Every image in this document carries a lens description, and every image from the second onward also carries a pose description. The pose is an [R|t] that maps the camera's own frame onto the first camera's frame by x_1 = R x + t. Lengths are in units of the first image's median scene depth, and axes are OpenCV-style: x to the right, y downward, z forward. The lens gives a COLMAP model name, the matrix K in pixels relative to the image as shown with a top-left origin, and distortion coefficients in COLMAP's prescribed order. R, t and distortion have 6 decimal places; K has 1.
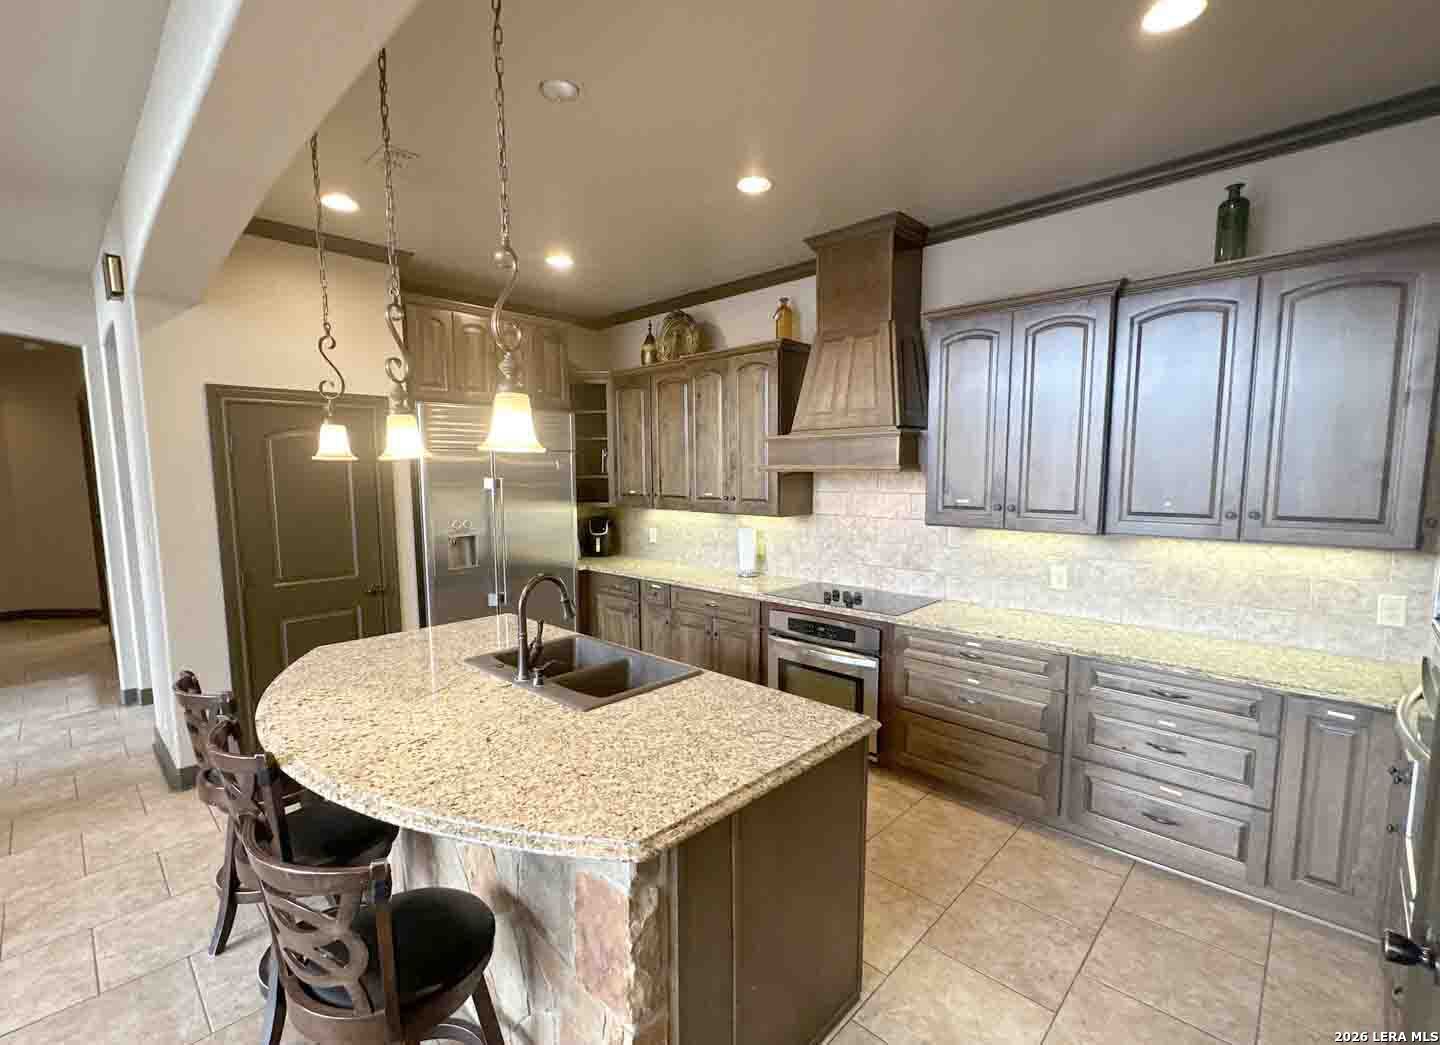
lens RADIAL K [[646.1, 0, 720.2], [0, 646.1, 524.7], [0, 0, 1]] dist [-0.001019, 0.000509]
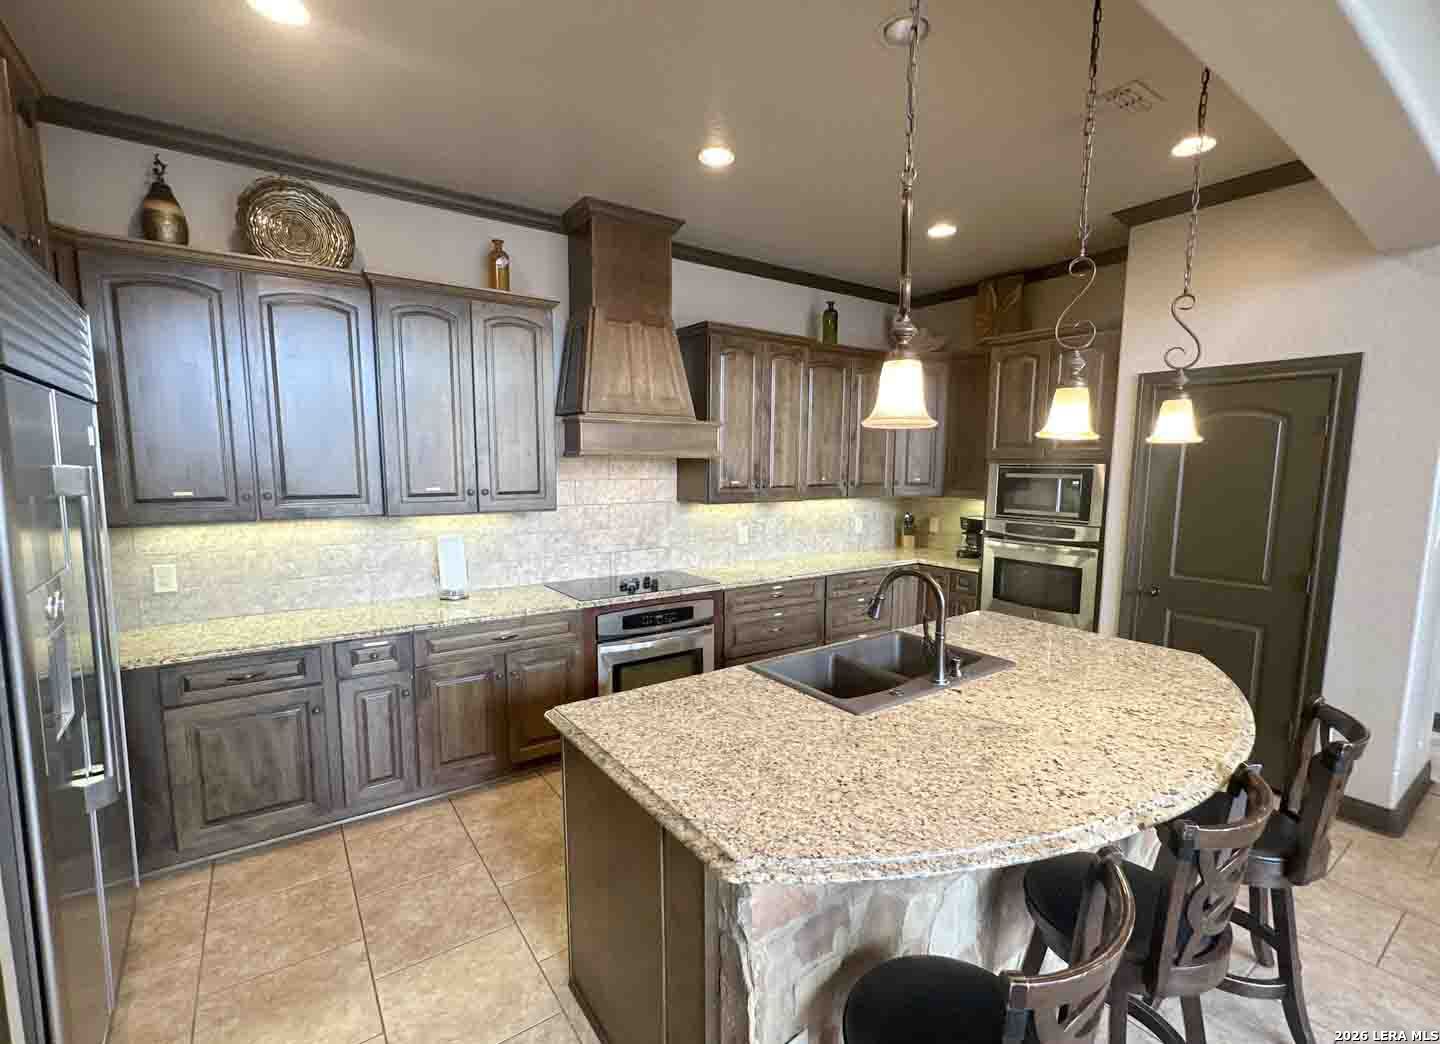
lens RADIAL K [[646.1, 0, 716.2], [0, 646.1, 528.1], [0, 0, 1]] dist [-0.001019, 0.000509]
pose [[0.196887, -0.099255, 0.975389, -0.739688], [0.074203, 0.993518, 0.086121, -0.050219], [-0.977614, 0.055421, 0.202976, 0.660278]]
